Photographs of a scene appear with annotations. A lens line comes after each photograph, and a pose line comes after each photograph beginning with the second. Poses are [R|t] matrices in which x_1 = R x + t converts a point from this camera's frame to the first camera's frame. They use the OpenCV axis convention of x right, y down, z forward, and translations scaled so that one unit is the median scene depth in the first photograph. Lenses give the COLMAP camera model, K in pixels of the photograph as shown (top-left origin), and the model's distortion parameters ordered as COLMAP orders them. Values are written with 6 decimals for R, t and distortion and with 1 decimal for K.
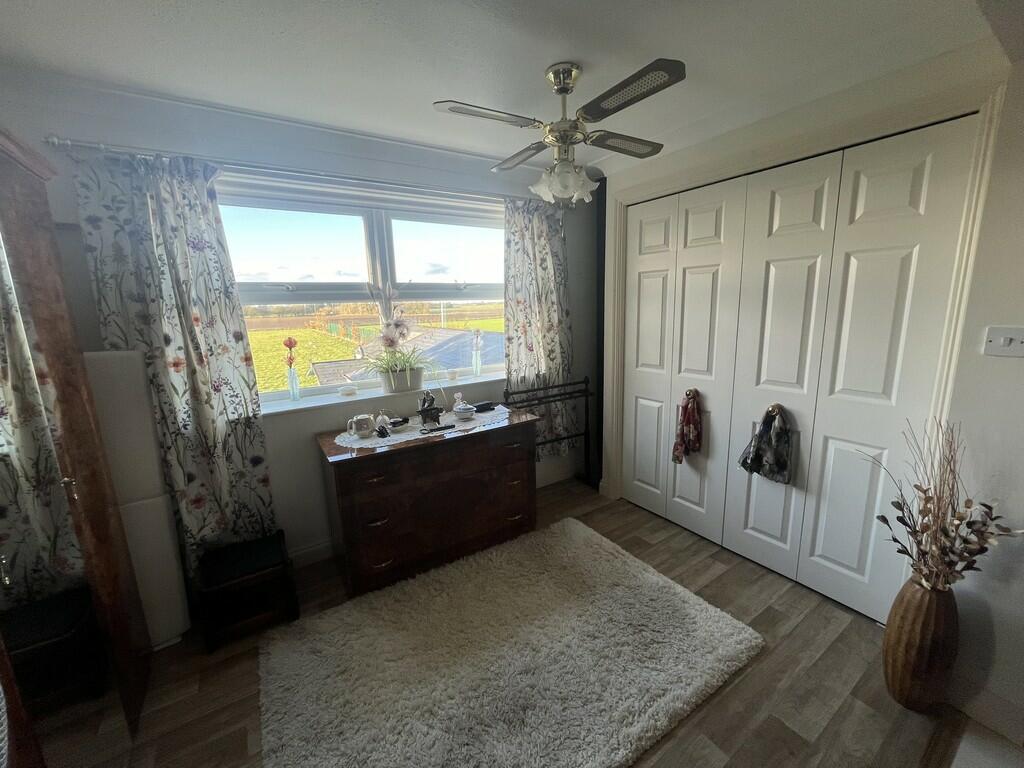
lens RADIAL K [[412.6, 0, 516.4], [0, 412.6, 379.9], [0, 0, 1]] dist [-0.000868, 0.000269]
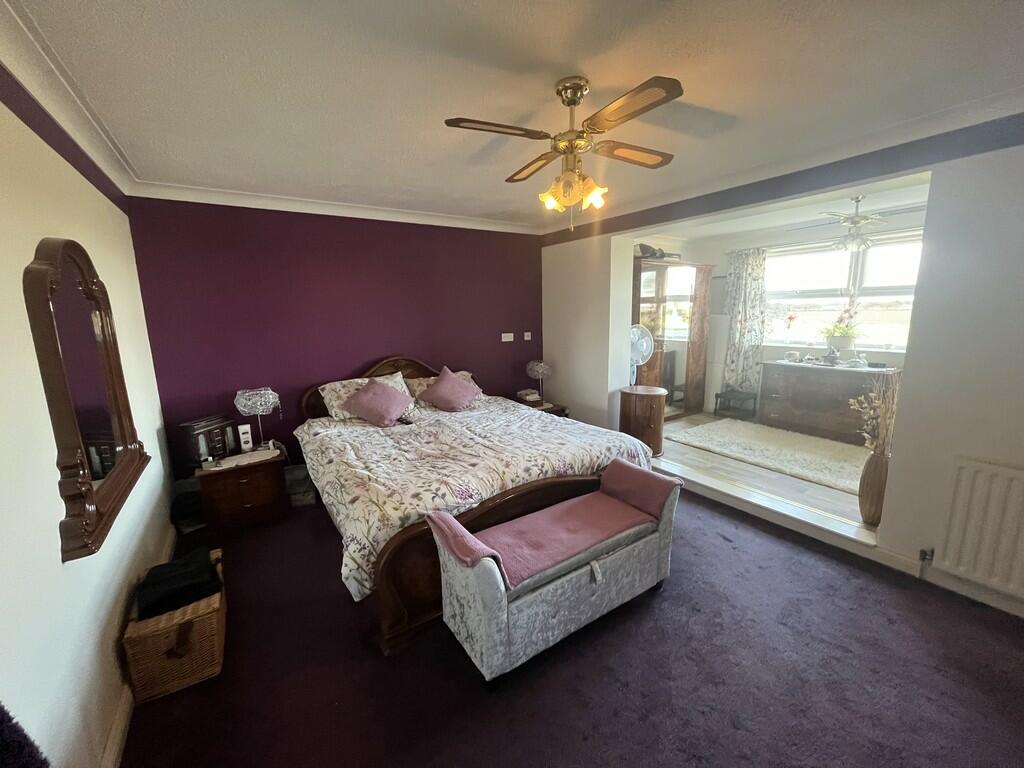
lens RADIAL K [[412.6, 0, 515.5], [0, 412.6, 385.1], [0, 0, 1]] dist [-0.000868, 0.000269]
pose [[-0.005323, 0.202382, -0.979292, 1.960289], [-0.171859, 0.964550, 0.200269, 0.079252], [0.985107, 0.169366, 0.029646, -0.509399]]
